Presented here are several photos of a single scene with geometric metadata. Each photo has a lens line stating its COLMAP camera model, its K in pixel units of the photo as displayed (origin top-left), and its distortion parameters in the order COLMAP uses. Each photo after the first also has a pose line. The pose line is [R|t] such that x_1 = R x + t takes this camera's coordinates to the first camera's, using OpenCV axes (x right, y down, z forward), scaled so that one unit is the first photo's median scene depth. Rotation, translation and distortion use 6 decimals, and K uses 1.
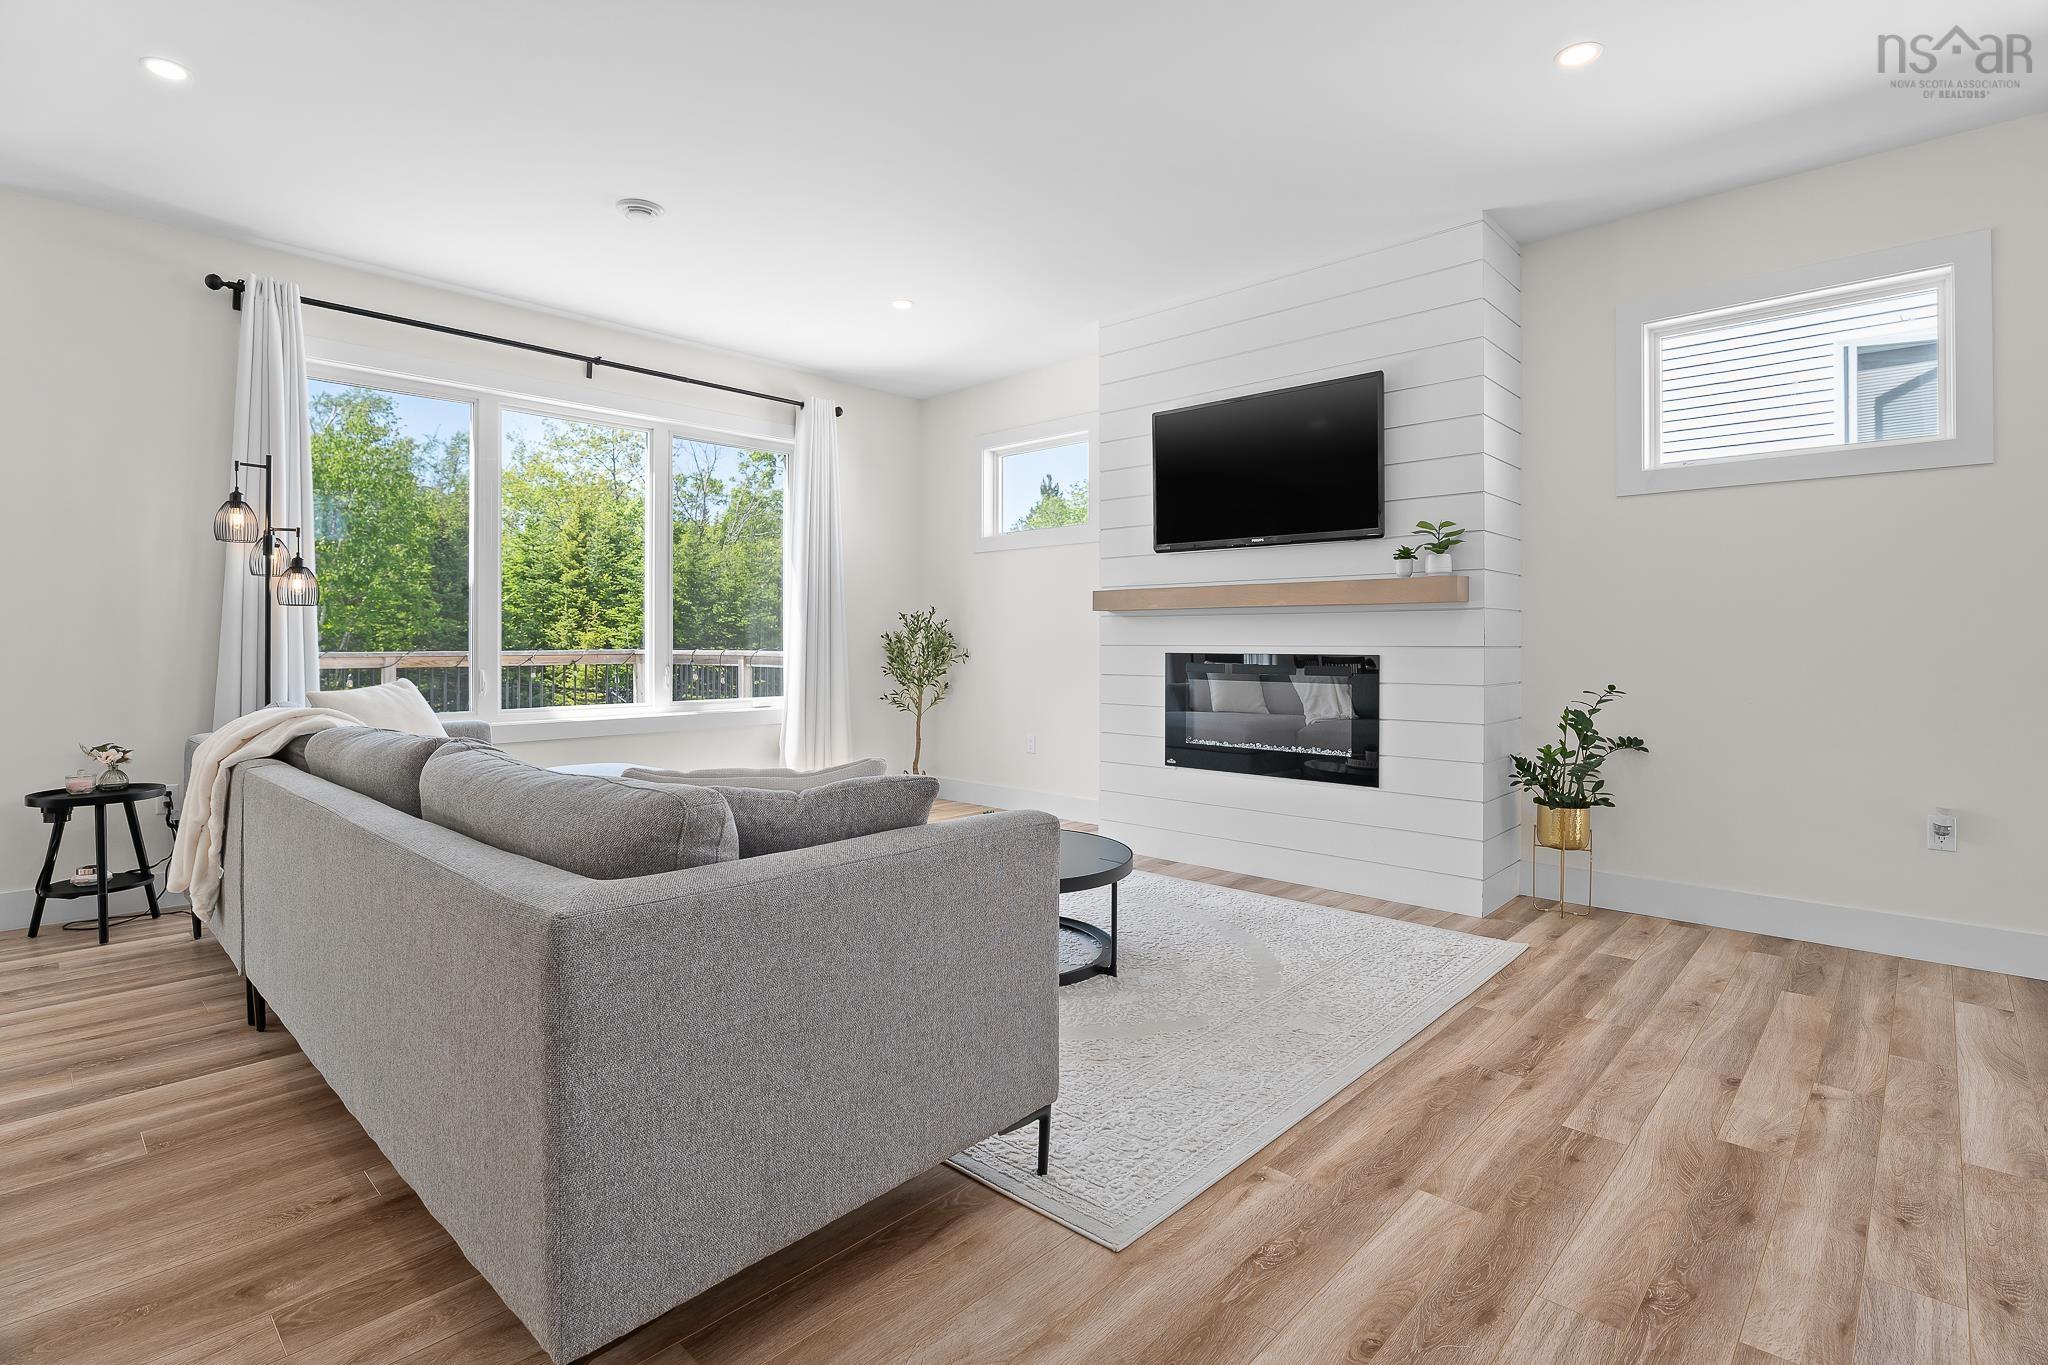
lens RADIAL K [[972.9, 0, 1007.8], [0, 972.9, 647.7], [0, 0, 1]] dist [-0.007639, -0.000327]
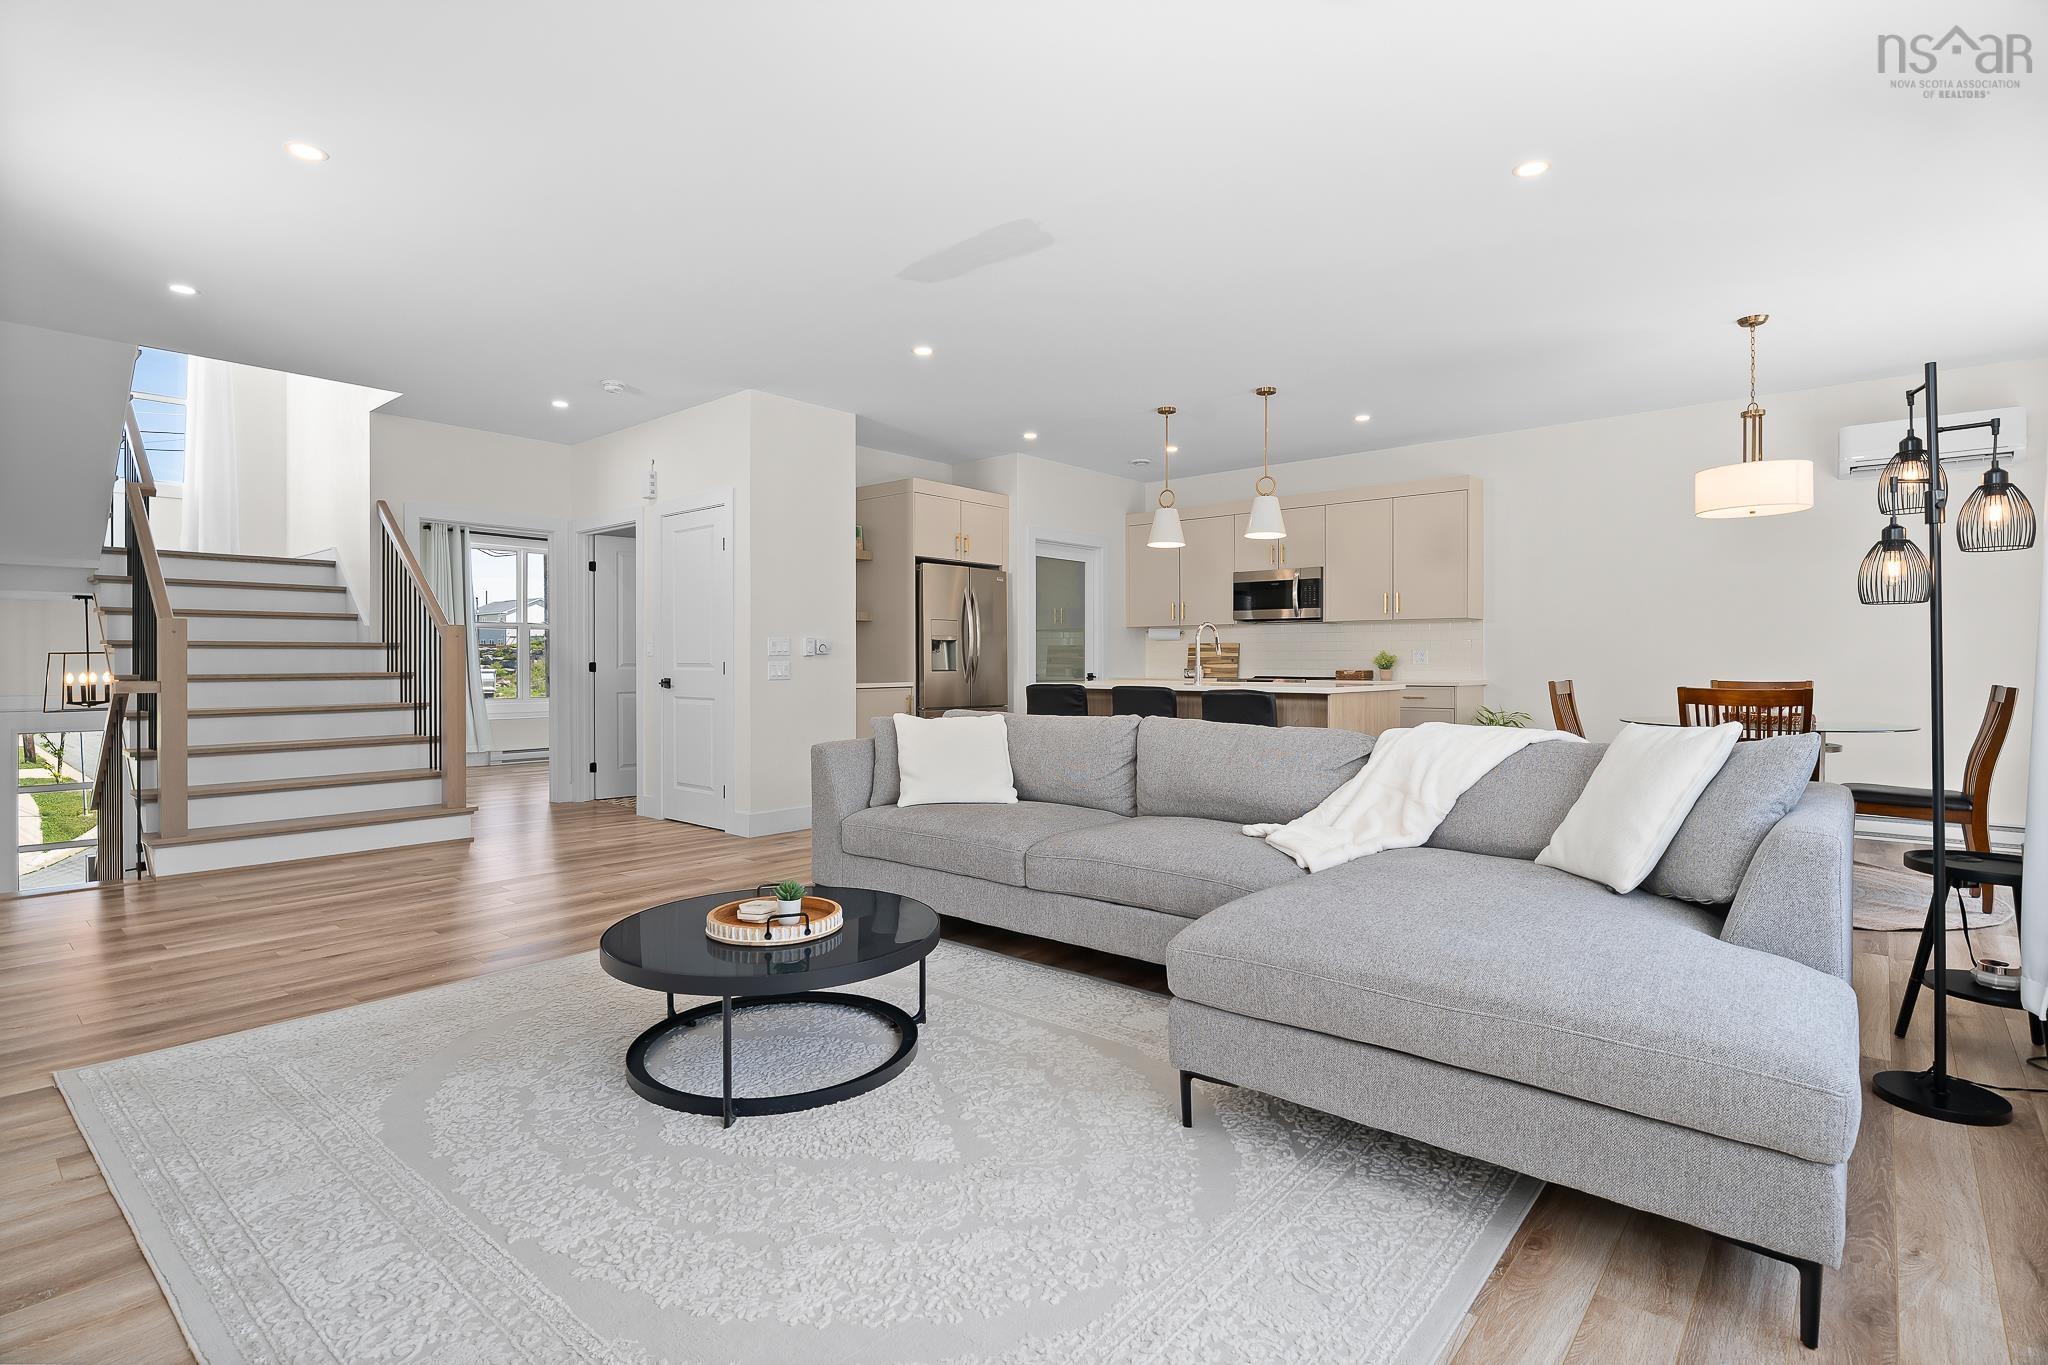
lens RADIAL K [[974.6, 0, 1017.8], [0, 974.6, 681.8], [0, 0, 1]] dist [-0.020280, 0.000409]
pose [[-0.998875, 0.000667, -0.047422, -0.175155], [-0.000635, 0.999623, 0.027439, -0.010148], [0.047422, 0.027438, -0.998498, 1.927716]]
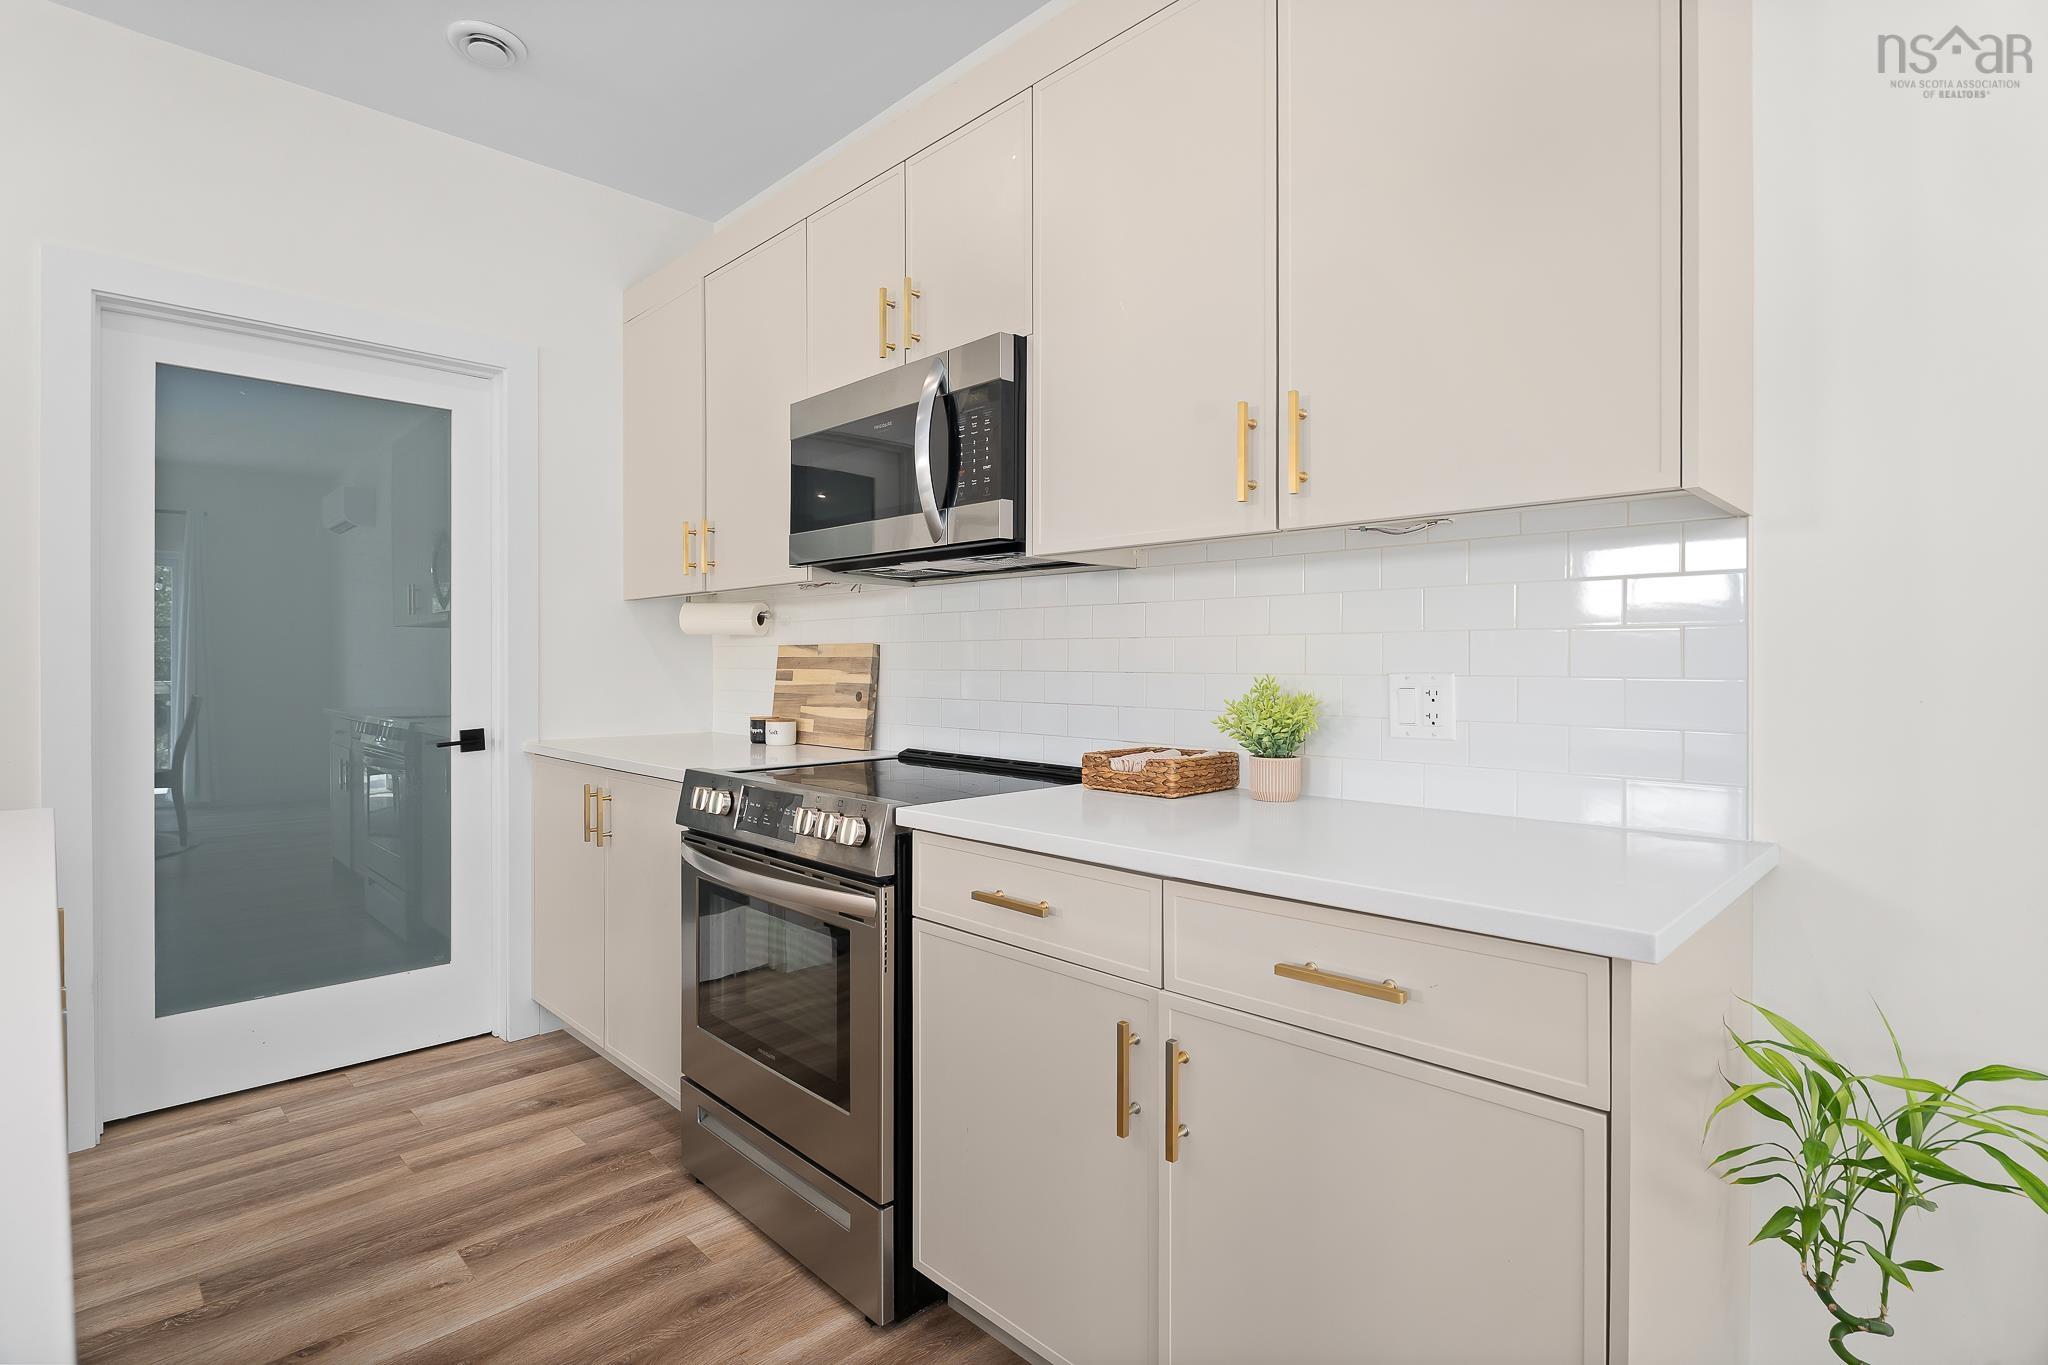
lens RADIAL K [[976.6, 0, 1015.0], [0, 976.6, 664.0], [0, 0, 1]] dist [-0.003688, -0.001037]
pose [[-0.999659, -0.001476, 0.026077, -1.084463], [-0.001211, 0.999947, 0.010200, -0.035526], [-0.026091, 0.010165, -0.999608, 0.090422]]
